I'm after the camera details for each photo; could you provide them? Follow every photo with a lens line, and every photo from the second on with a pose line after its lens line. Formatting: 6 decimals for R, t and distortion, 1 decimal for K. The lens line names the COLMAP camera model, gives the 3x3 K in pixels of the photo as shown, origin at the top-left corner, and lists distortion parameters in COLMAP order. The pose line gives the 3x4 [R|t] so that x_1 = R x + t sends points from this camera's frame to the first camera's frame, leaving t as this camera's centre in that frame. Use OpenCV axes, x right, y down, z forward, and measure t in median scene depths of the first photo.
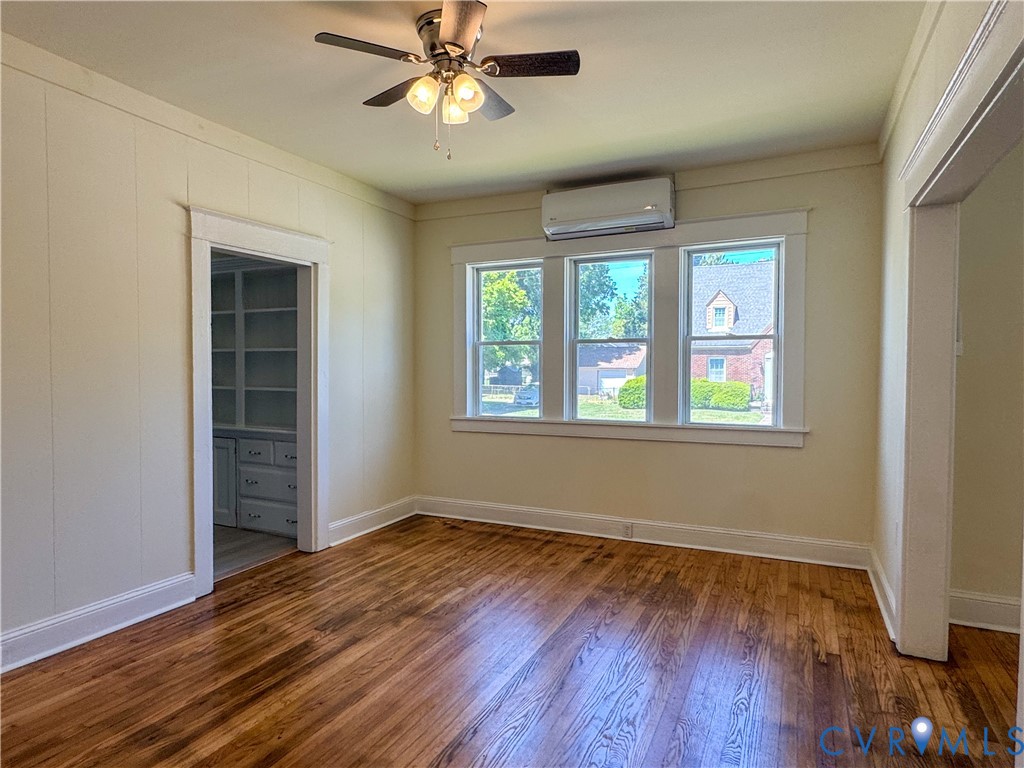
lens RADIAL K [[598.9, 0, 511.3], [0, 598.9, 381.0], [0, 0, 1]] dist [-0.001877, 0.003643]
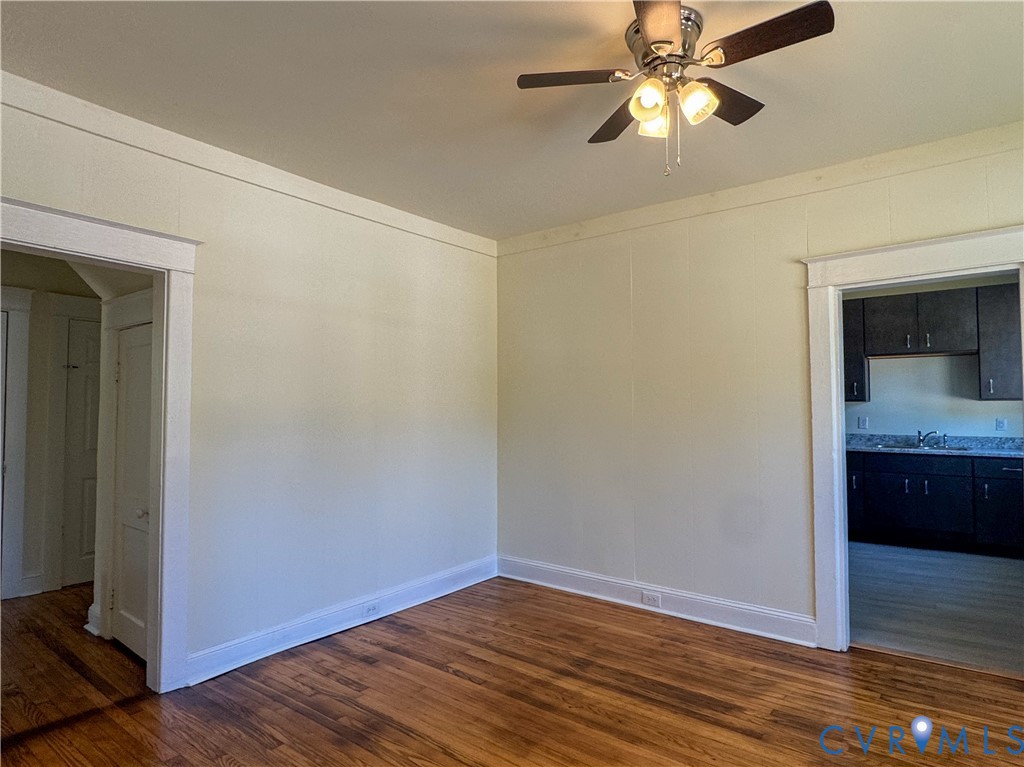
lens RADIAL K [[598.9, 0, 515.0], [0, 598.9, 382.9], [0, 0, 1]] dist [-0.001877, 0.003643]
pose [[-0.209727, -0.043111, -0.976809, 0.634840], [-0.017165, 0.999036, -0.040406, -0.029347], [0.977609, 0.008293, -0.210265, 0.794404]]
